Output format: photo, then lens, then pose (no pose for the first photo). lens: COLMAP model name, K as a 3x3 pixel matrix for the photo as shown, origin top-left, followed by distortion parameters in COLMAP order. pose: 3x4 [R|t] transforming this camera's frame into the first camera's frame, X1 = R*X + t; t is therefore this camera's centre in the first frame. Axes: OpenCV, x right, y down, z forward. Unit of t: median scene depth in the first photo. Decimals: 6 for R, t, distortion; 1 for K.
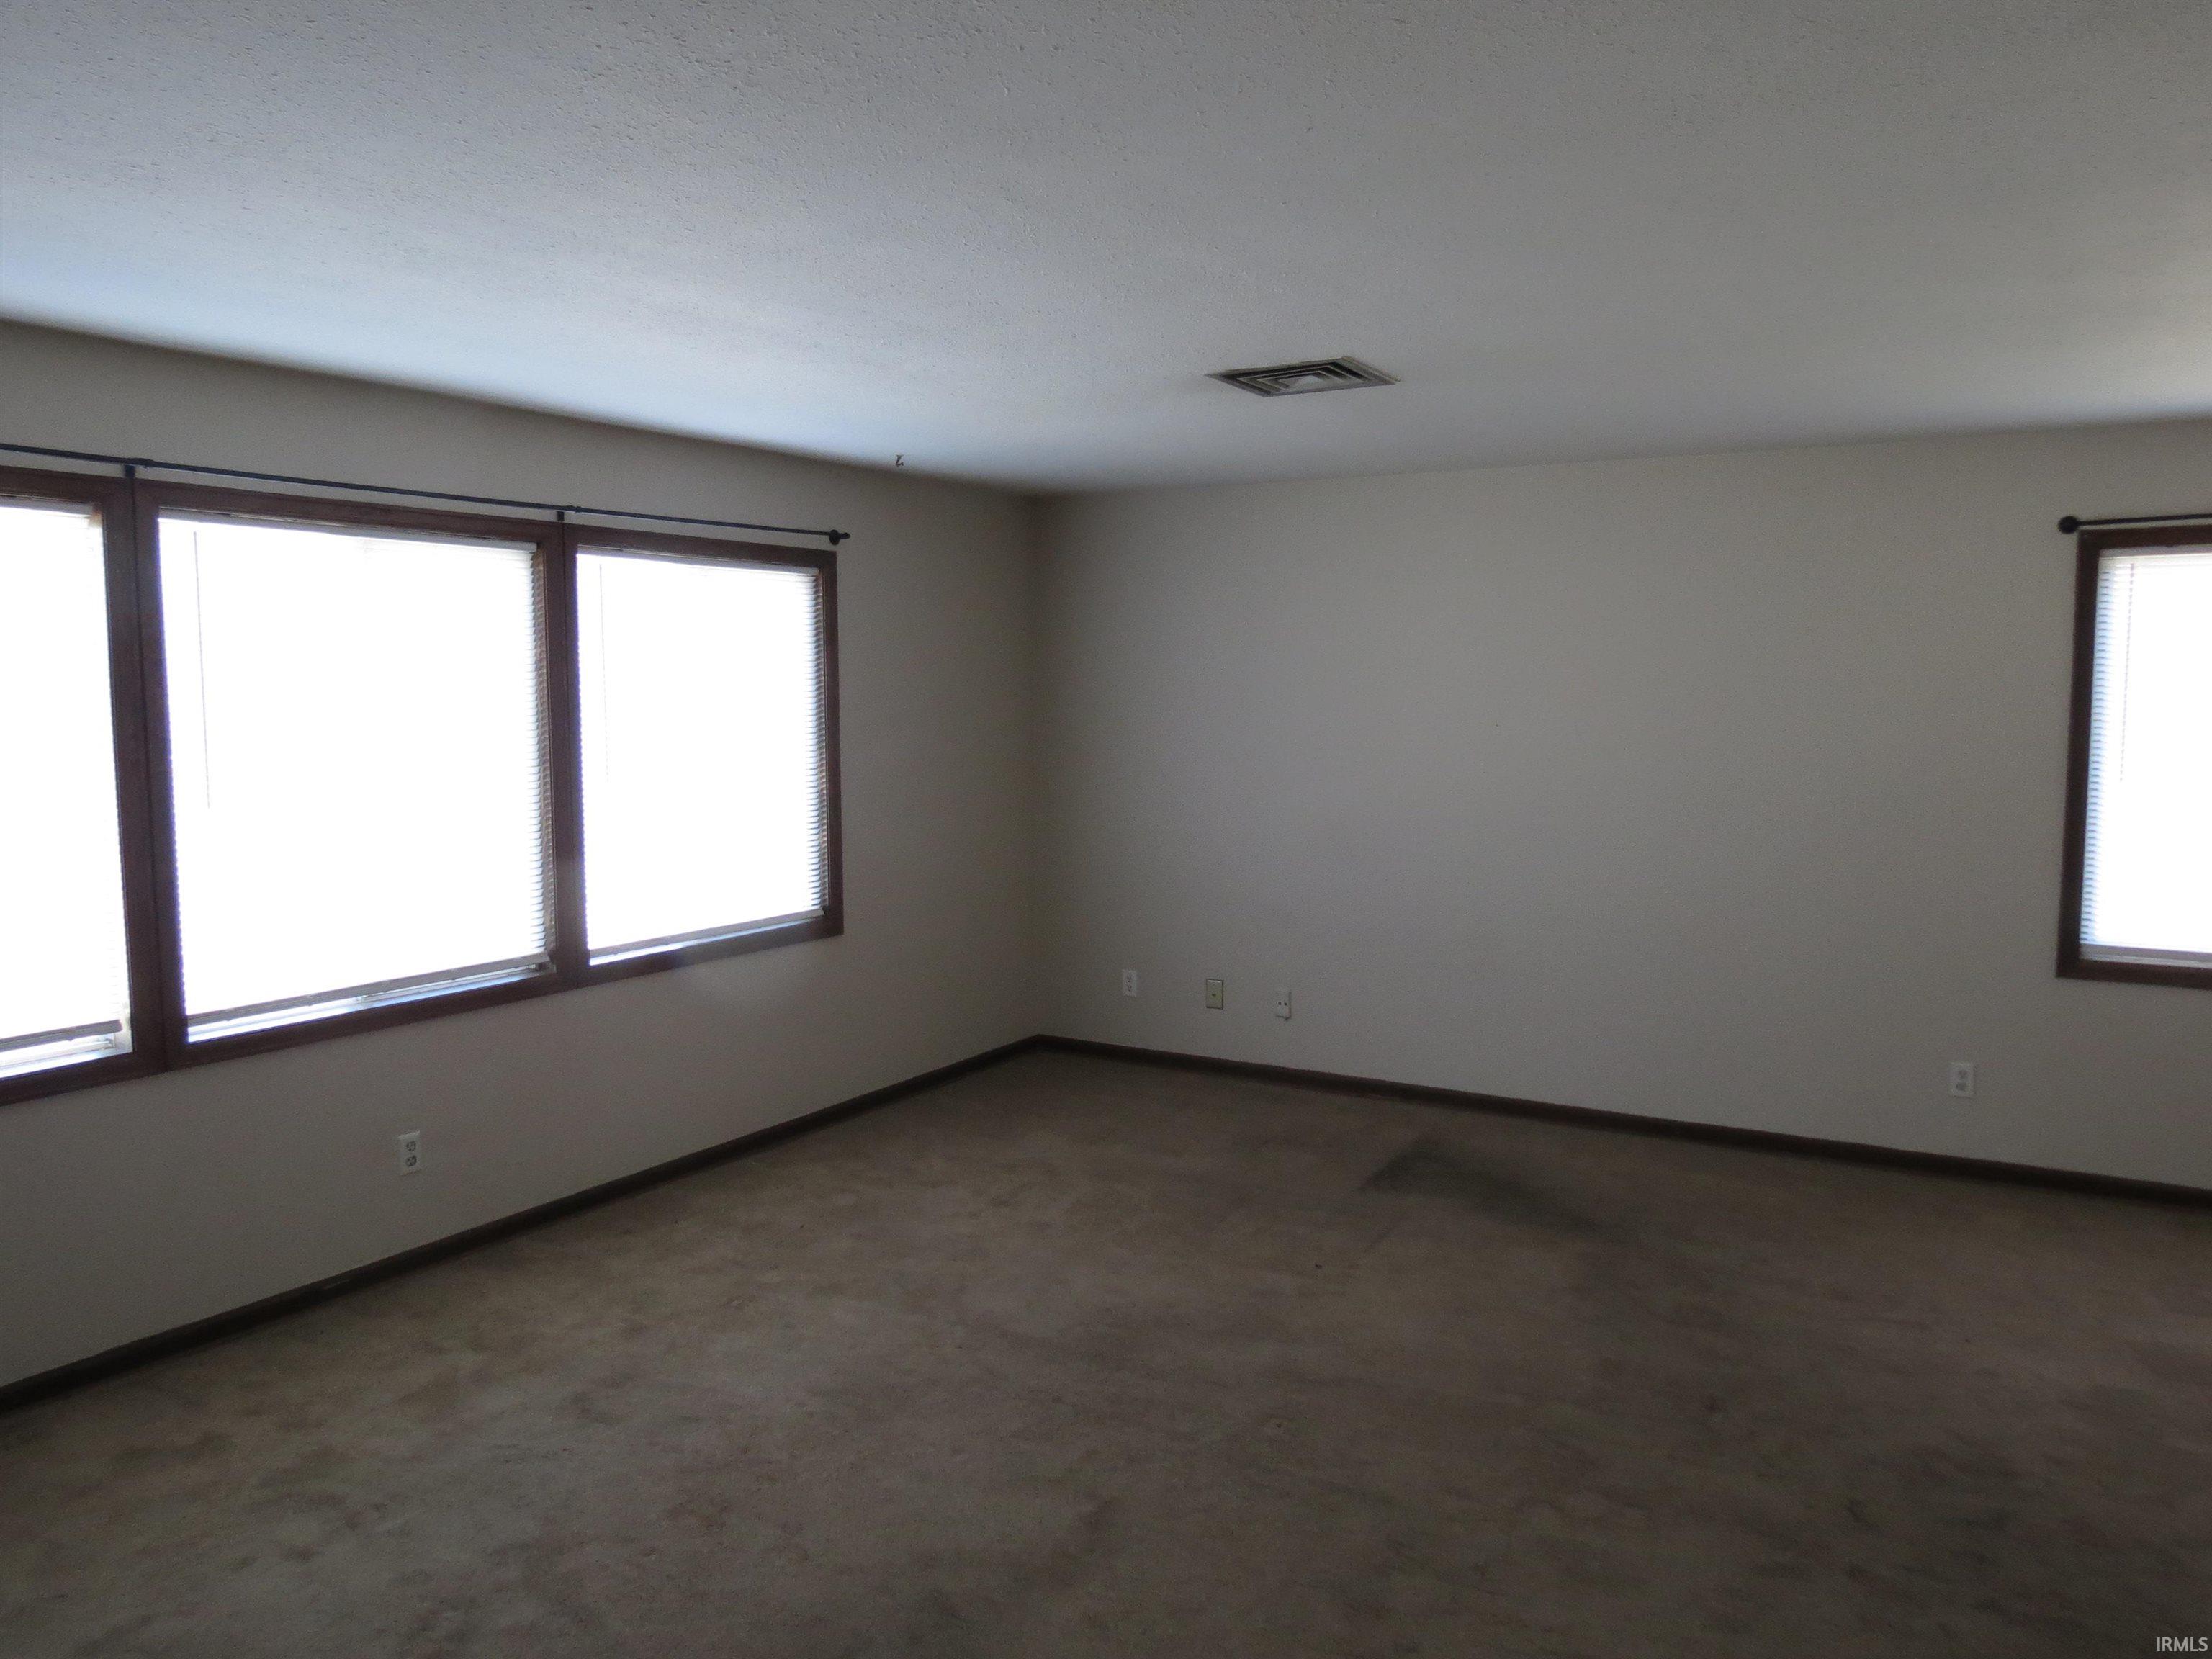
lens RADIAL K [[1603.0, 0, 1117.2], [0, 1603.0, 823.3], [0, 0, 1]] dist [0.001238, 0.004468]
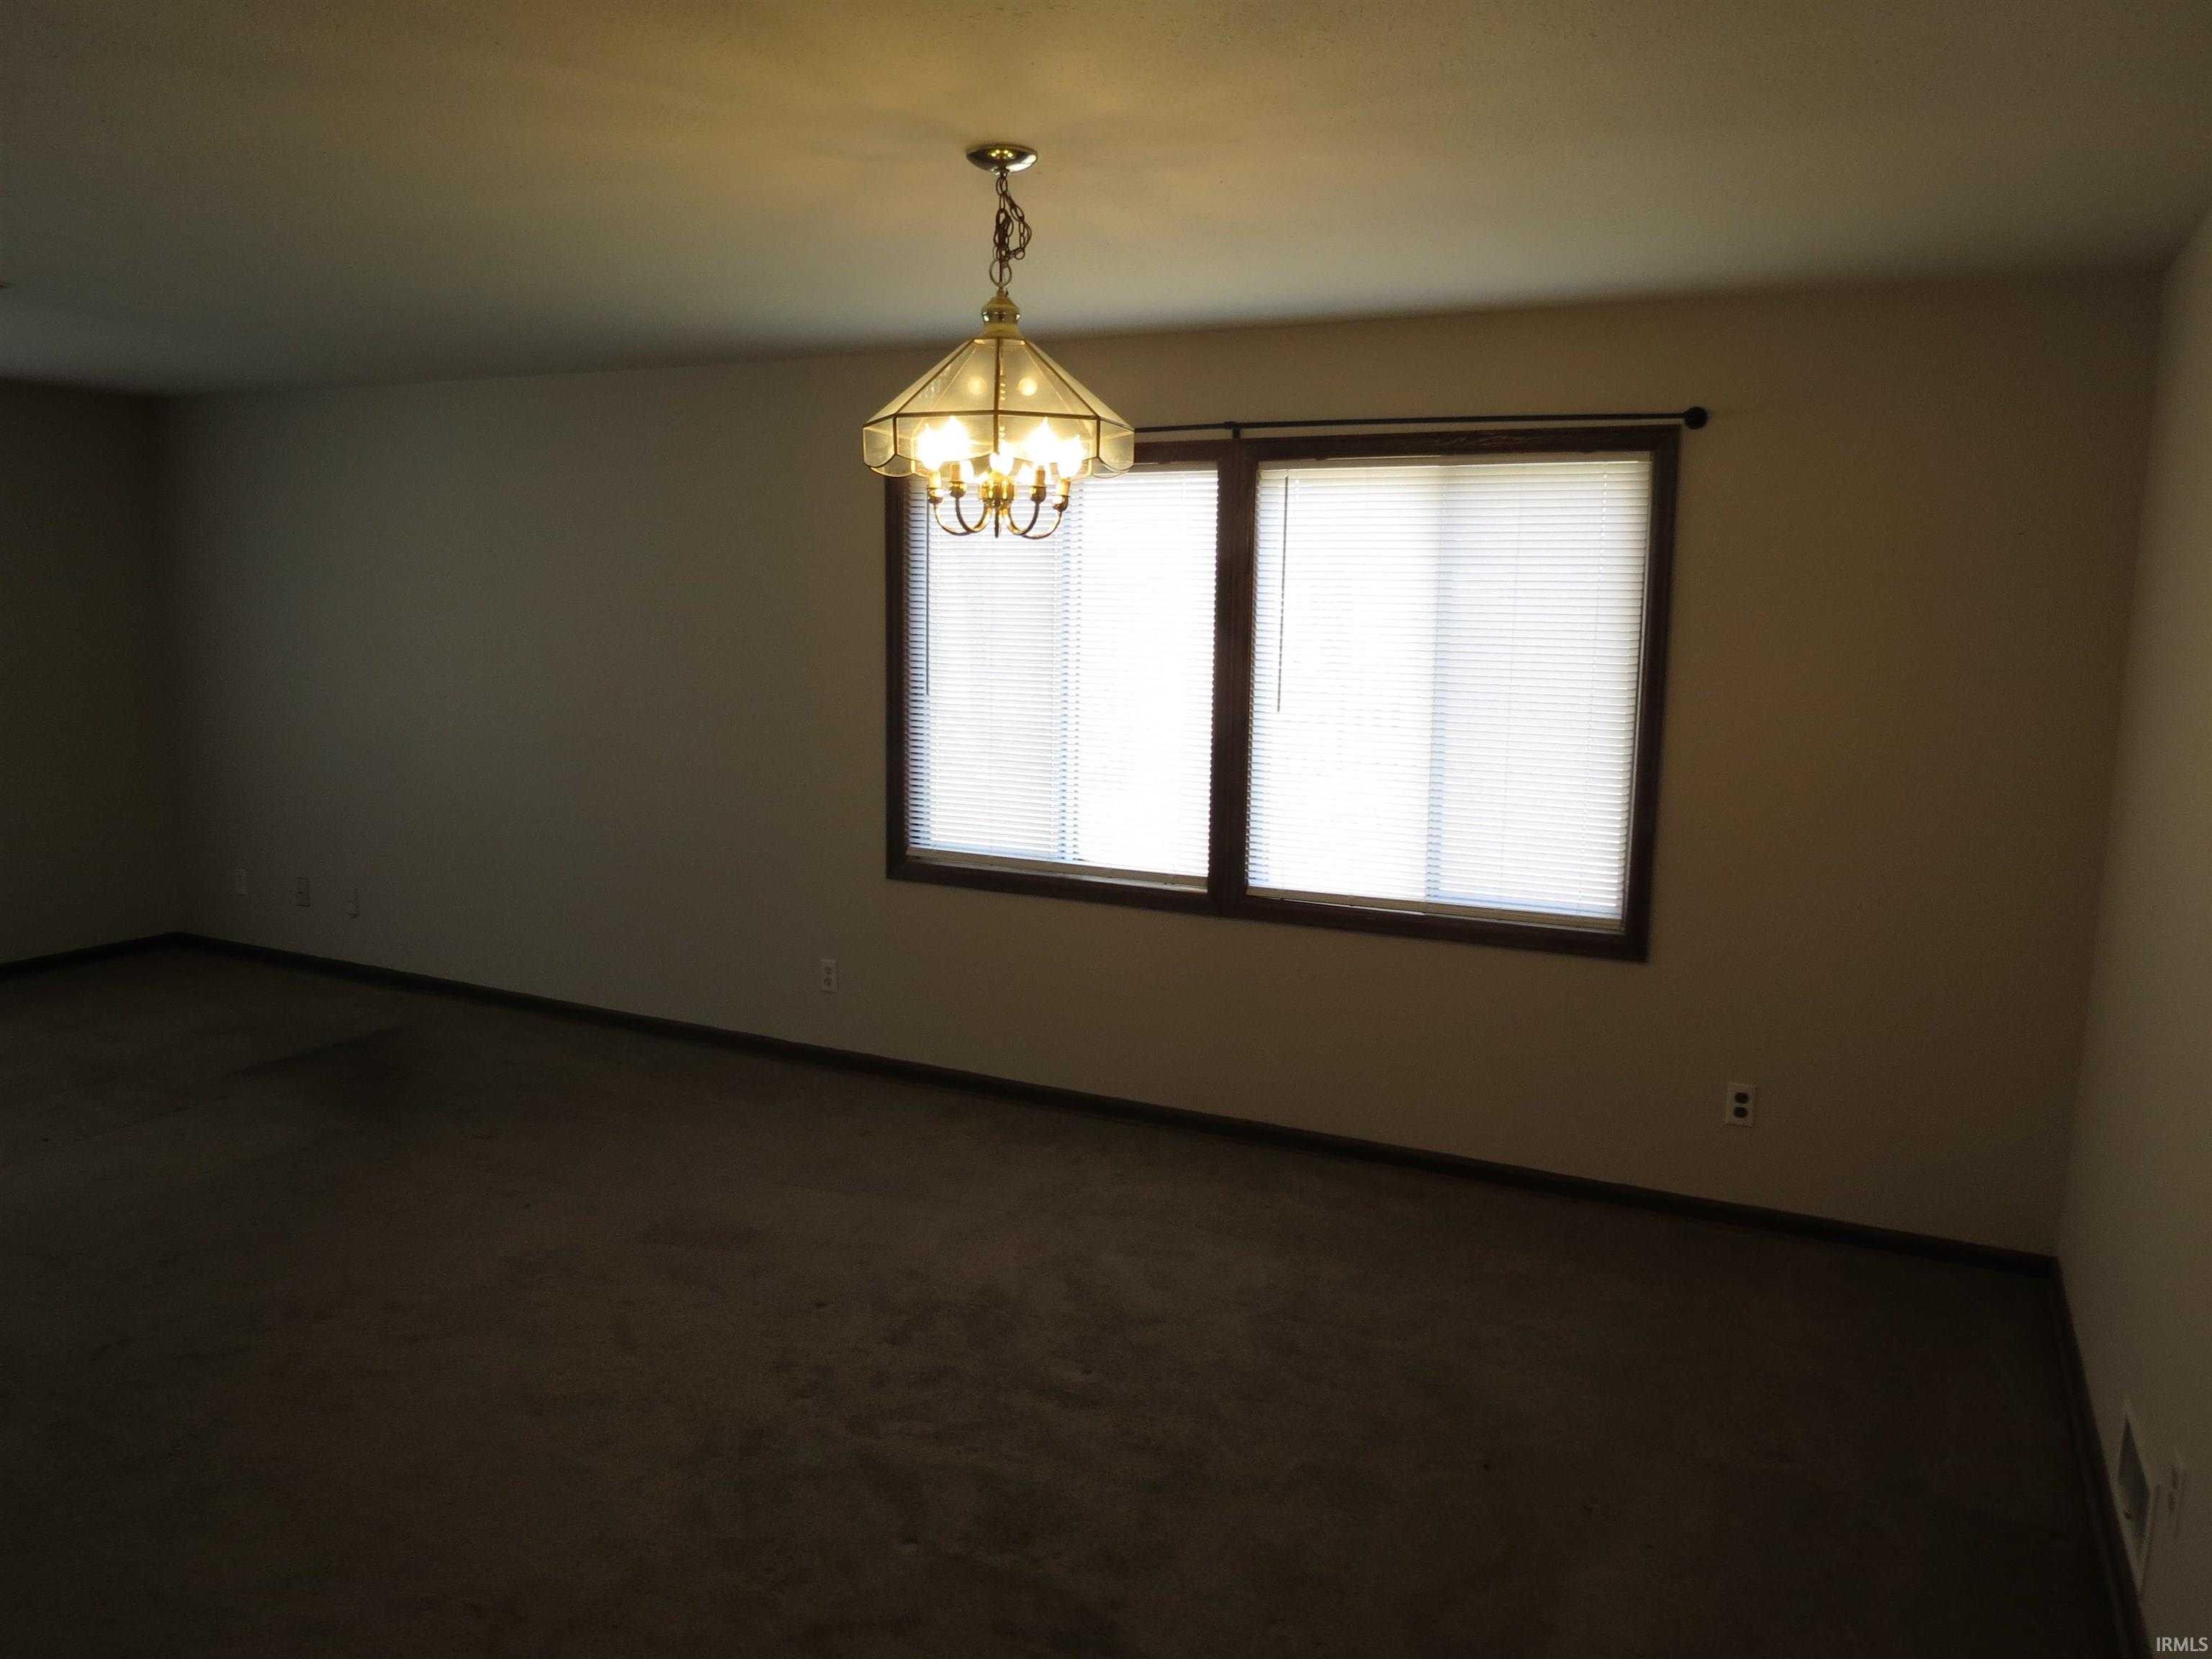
lens RADIAL K [[1649.5, 0, 1107.5], [0, 1649.5, 898.7], [0, 0, 1]] dist [-0.000047, 0.000718]
pose [[0.081236, 0.164490, -0.983028, 0.679078], [-0.104644, 0.982244, 0.155711, -0.063008], [0.991186, 0.090218, 0.097006, 0.856896]]
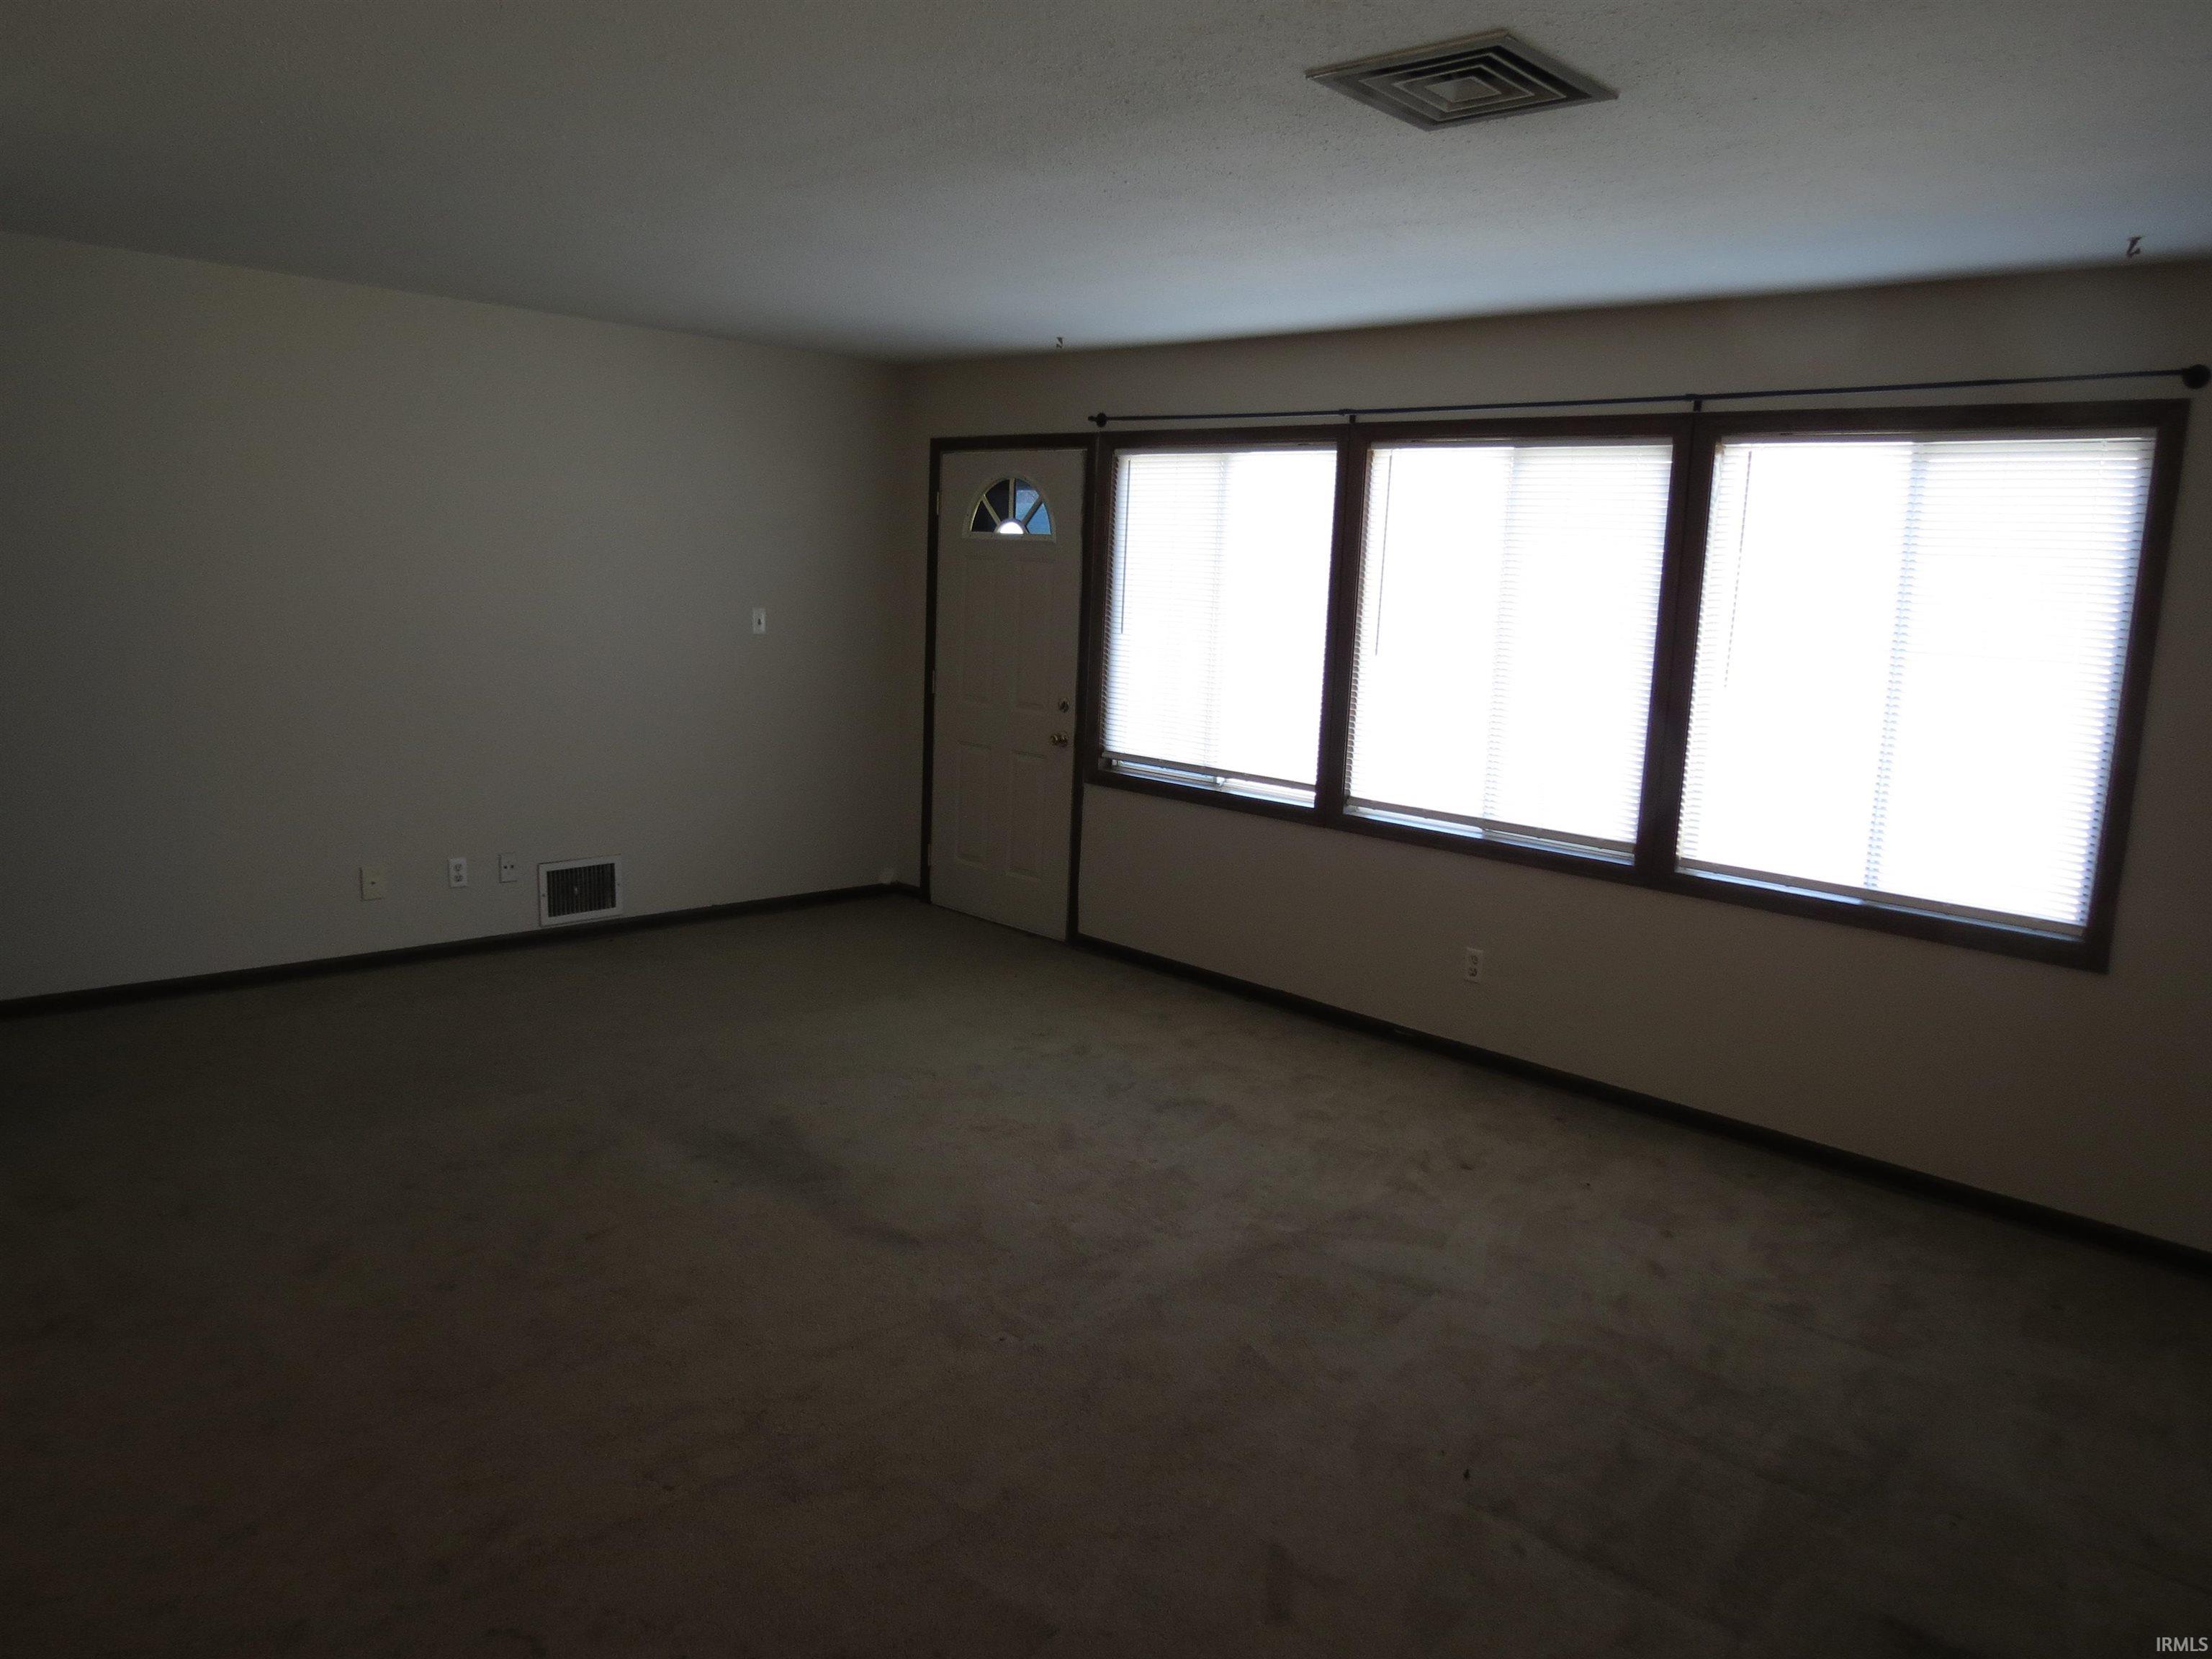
lens RADIAL K [[1603.0, 0, 1117.2], [0, 1603.0, 823.3], [0, 0, 1]] dist [0.001238, 0.004468]
pose [[-0.232314, 0.141385, -0.962310, 0.713099], [-0.139293, 0.974344, 0.176780, -0.068256], [0.962615, 0.175112, -0.206660, 0.912573]]
